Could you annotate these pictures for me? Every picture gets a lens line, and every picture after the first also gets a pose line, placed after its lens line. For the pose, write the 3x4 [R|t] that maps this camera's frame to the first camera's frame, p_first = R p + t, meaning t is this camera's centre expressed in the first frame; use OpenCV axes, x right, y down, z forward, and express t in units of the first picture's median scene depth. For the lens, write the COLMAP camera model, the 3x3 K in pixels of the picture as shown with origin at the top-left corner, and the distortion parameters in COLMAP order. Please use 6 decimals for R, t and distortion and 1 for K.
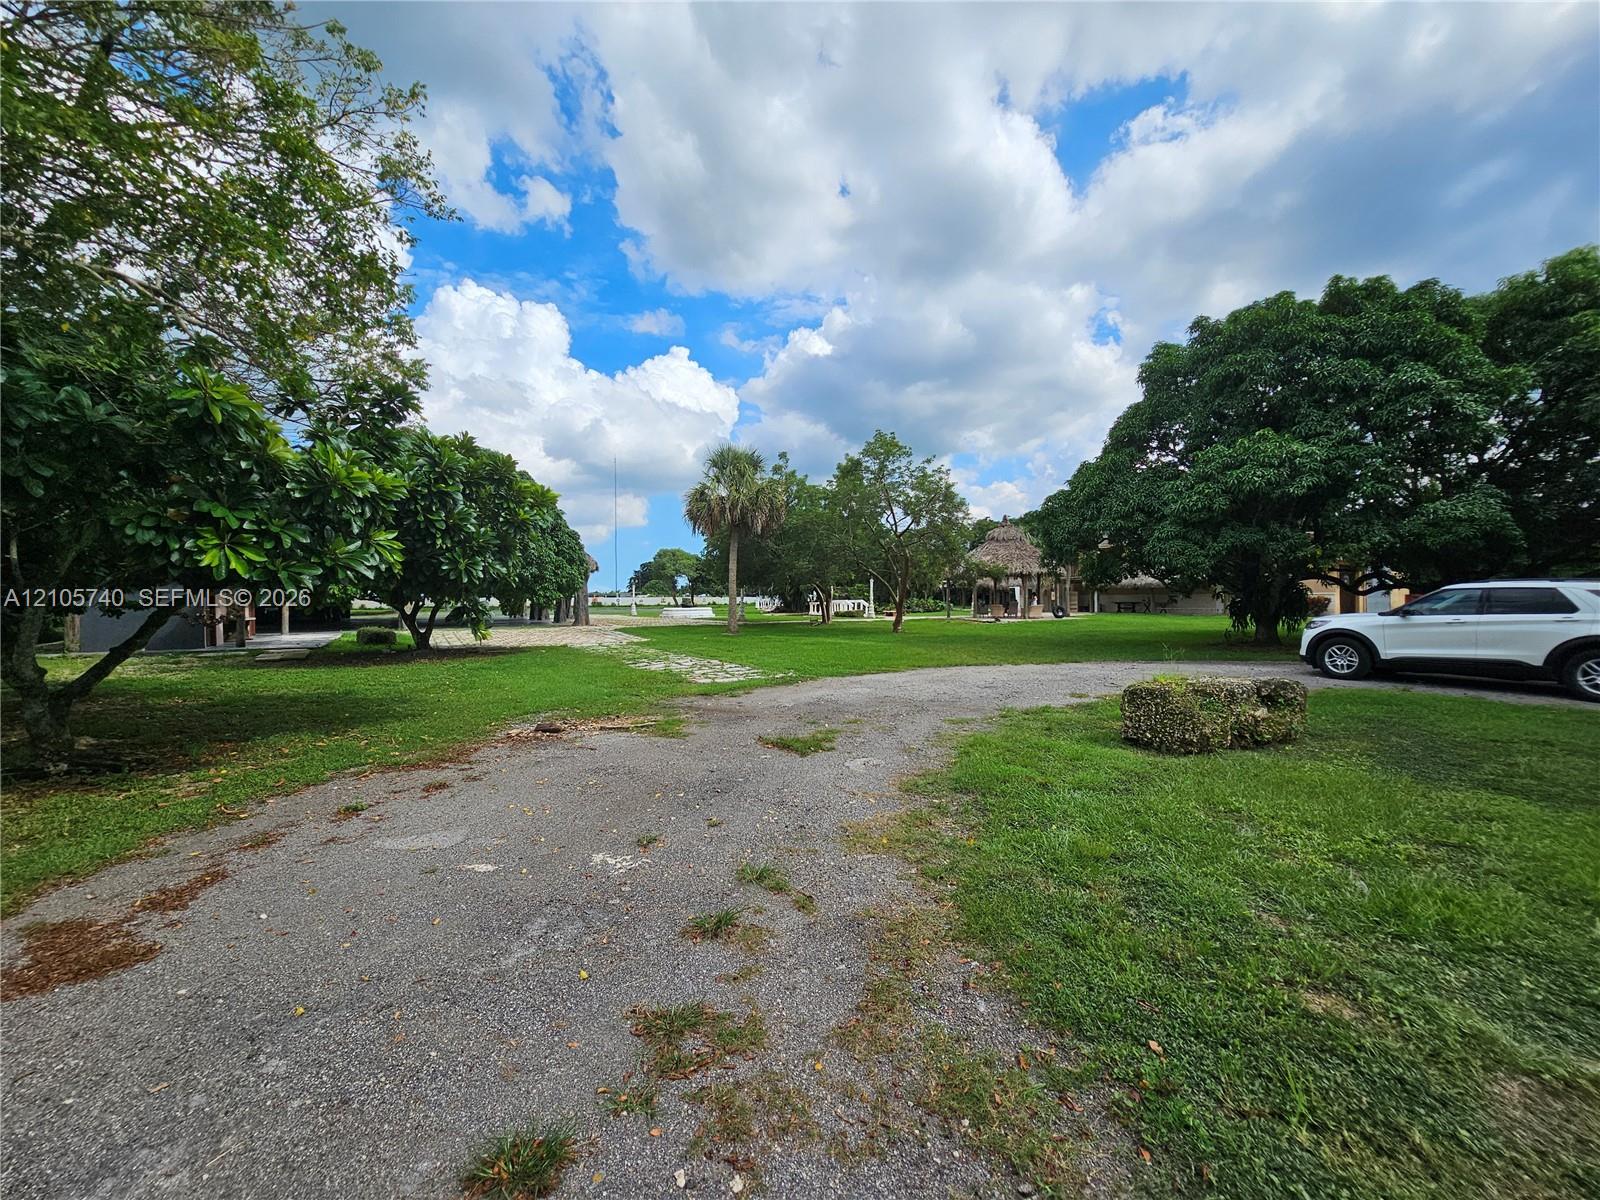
lens RADIAL K [[651.3, 0, 803.4], [0, 651.3, 591.6], [0, 0, 1]] dist [-0.001311, 0.000418]
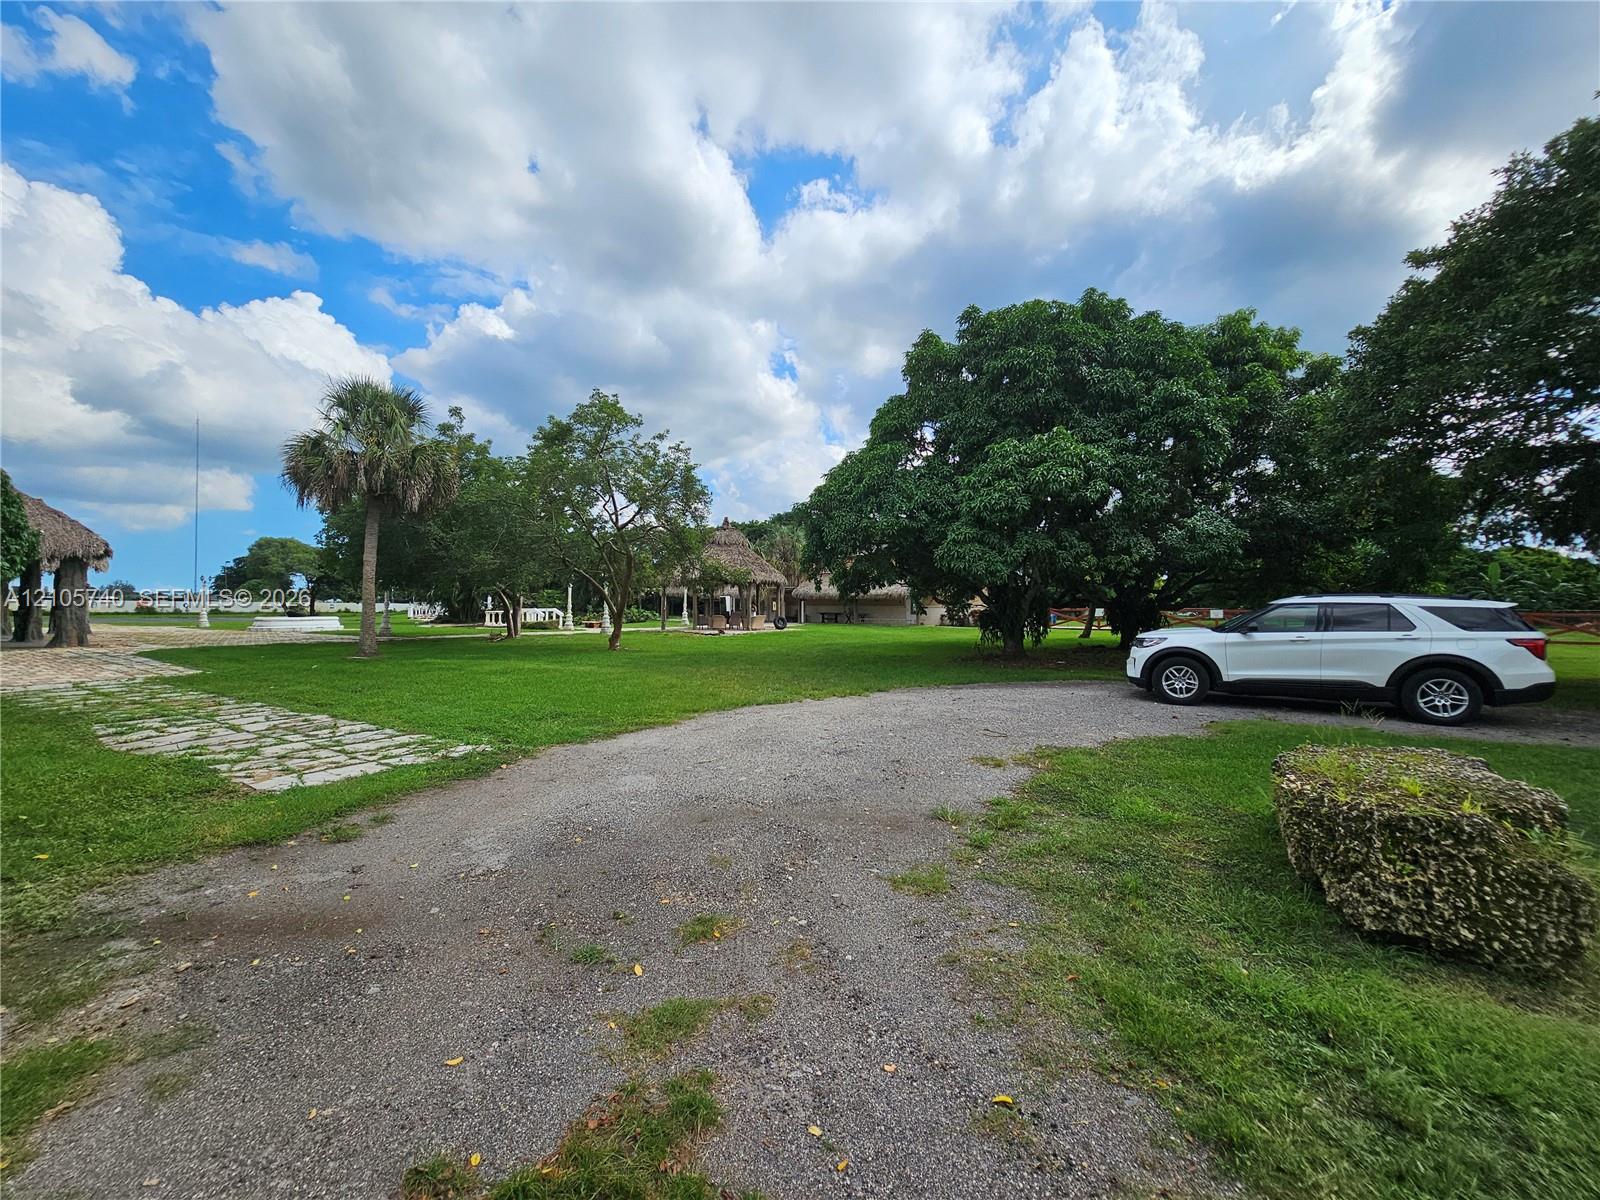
lens RADIAL K [[651.3, 0, 803.4], [0, 651.3, 591.6], [0, 0, 1]] dist [-0.001311, 0.000418]
pose [[0.890949, 0.022470, 0.453547, -0.010256], [-0.015730, 0.999703, -0.018629, 0.002438], [-0.453831, 0.009464, 0.891038, 0.164629]]
